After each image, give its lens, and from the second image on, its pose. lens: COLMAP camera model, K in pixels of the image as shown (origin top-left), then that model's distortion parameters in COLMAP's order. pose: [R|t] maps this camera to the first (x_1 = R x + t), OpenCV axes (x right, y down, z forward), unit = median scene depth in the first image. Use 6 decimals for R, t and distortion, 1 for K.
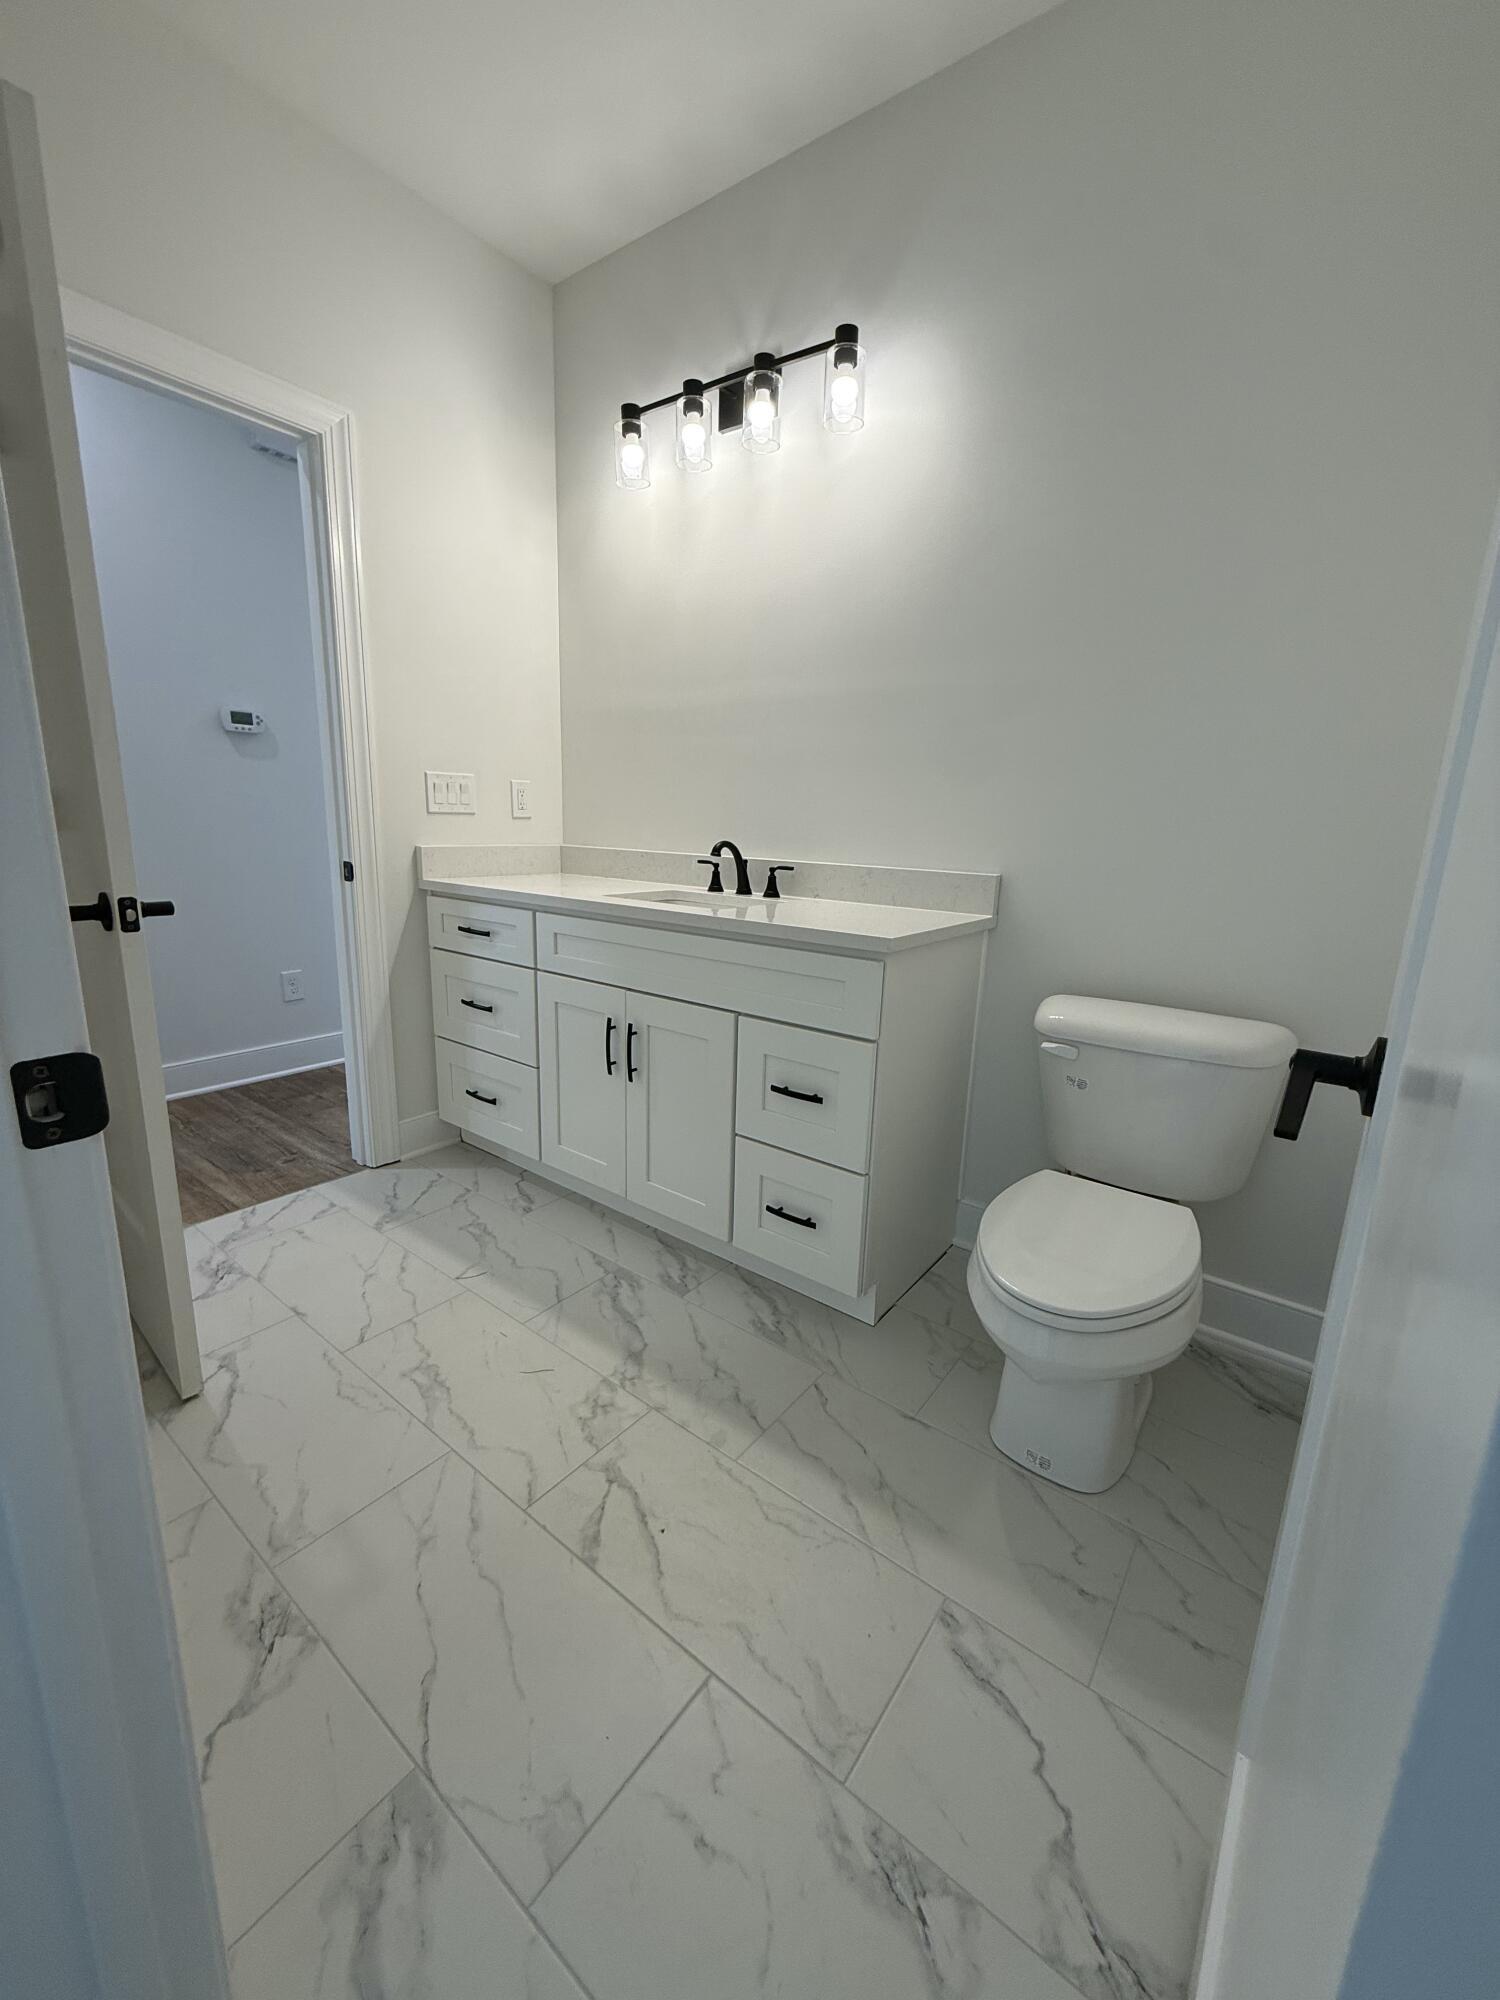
lens RADIAL K [[794.9, 0, 750.7], [0, 794.9, 995.3], [0, 0, 1]] dist [-0.003154, 0.000421]
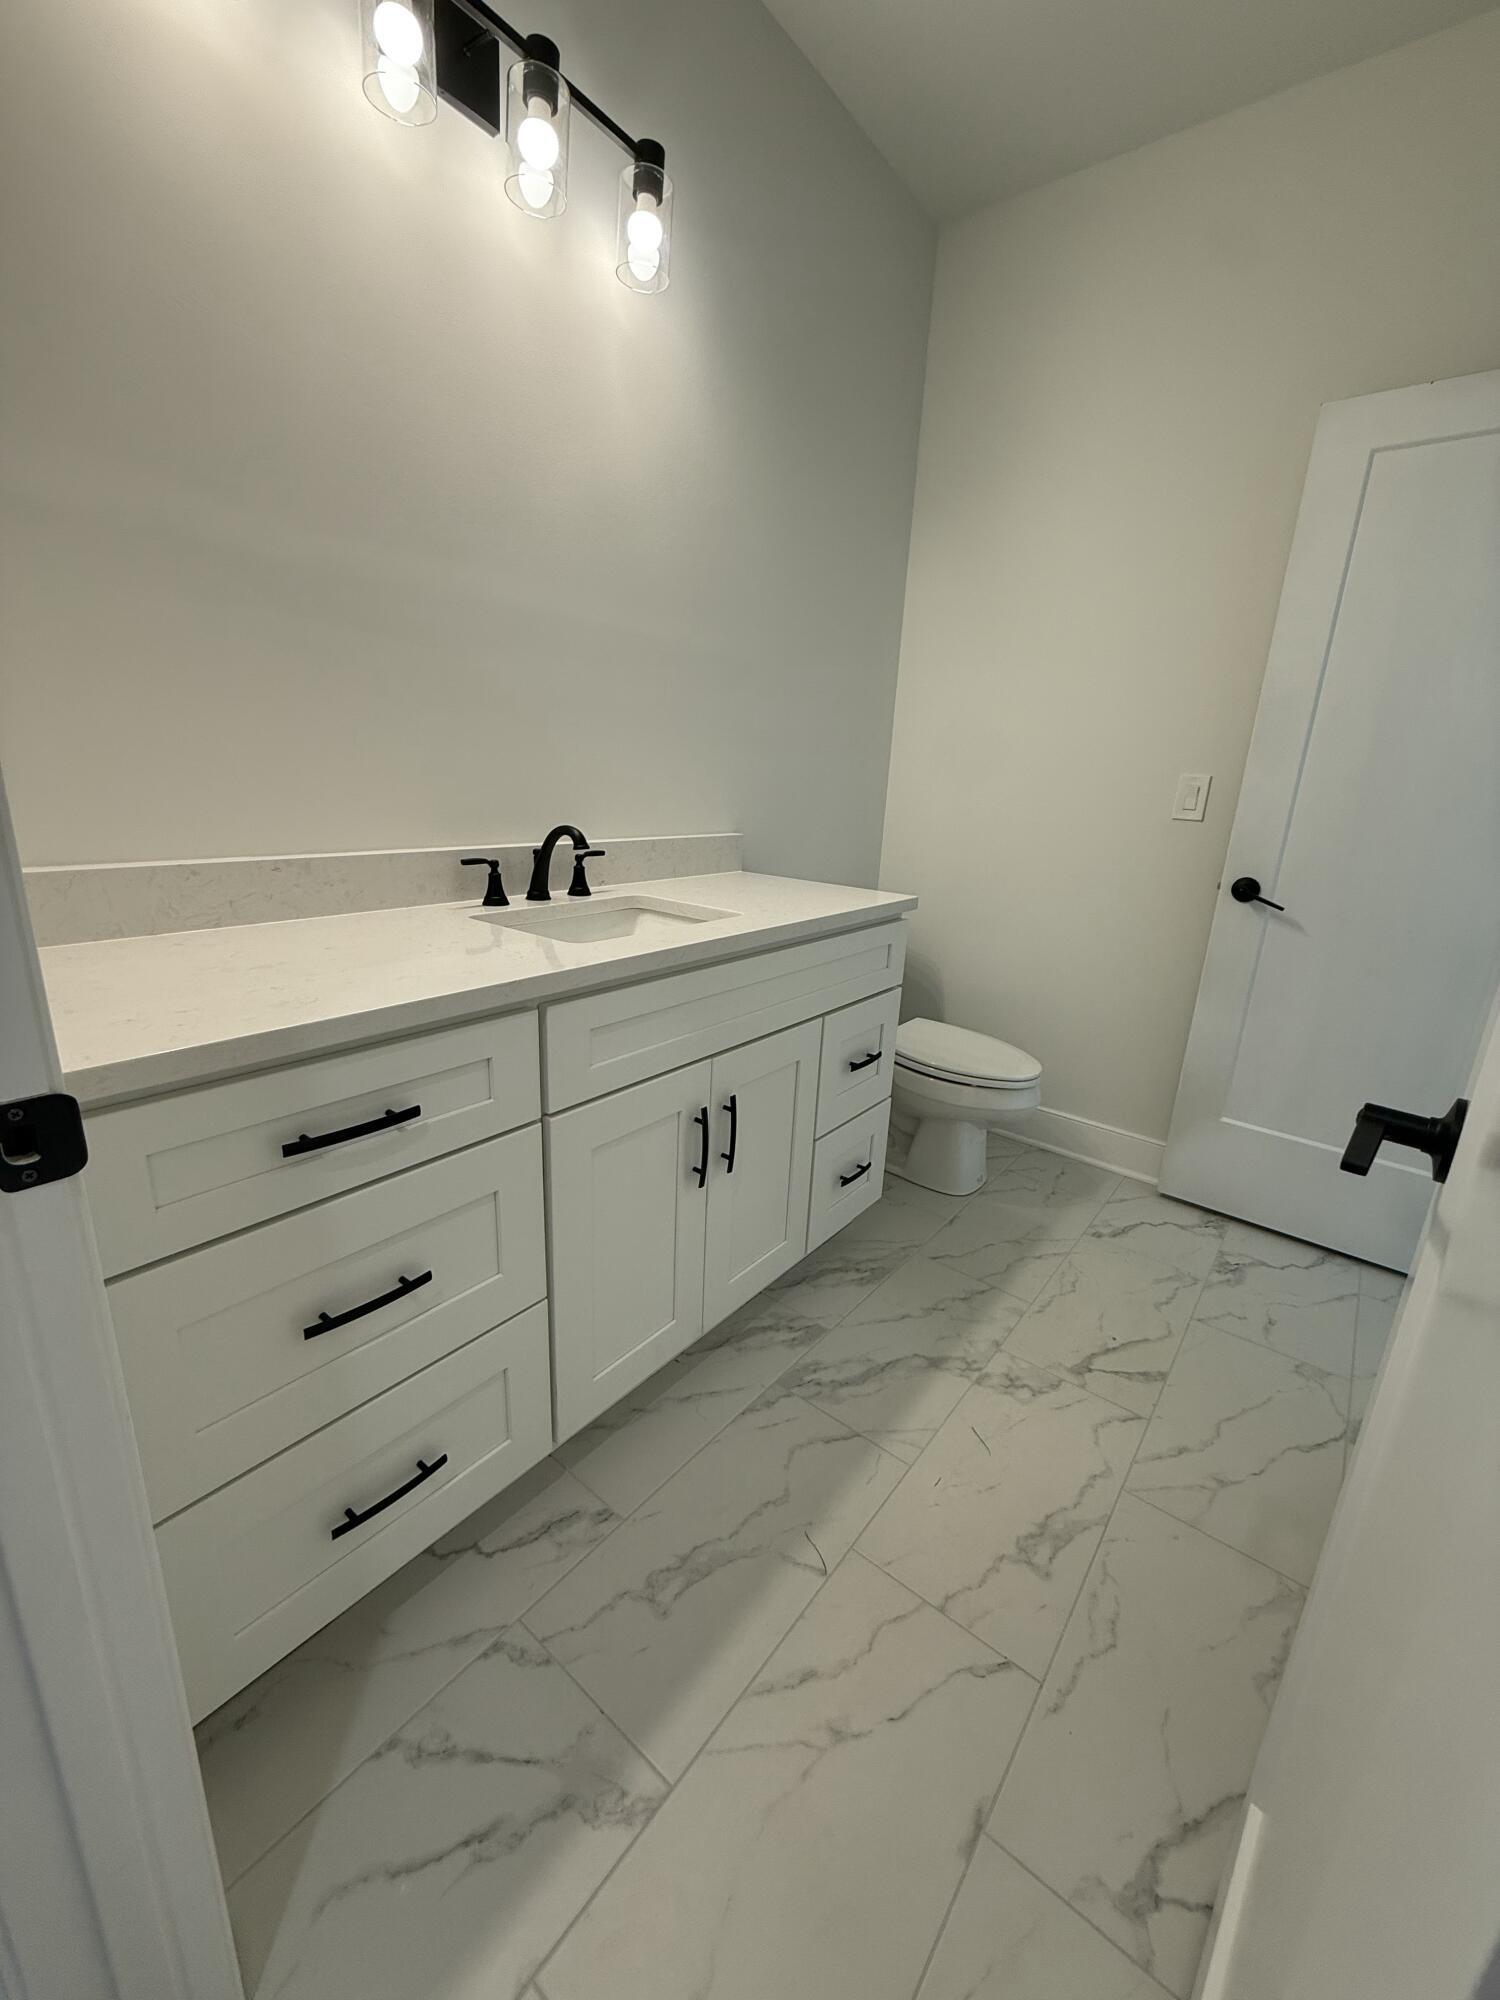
lens RADIAL K [[794.9, 0, 748.9], [0, 794.9, 998.3], [0, 0, 1]] dist [-0.003154, 0.000421]
pose [[0.024196, -0.306601, 0.951531, -0.893401], [0.174100, 0.938557, 0.297993, -0.286278], [-0.984431, 0.158452, 0.076089, 1.014355]]
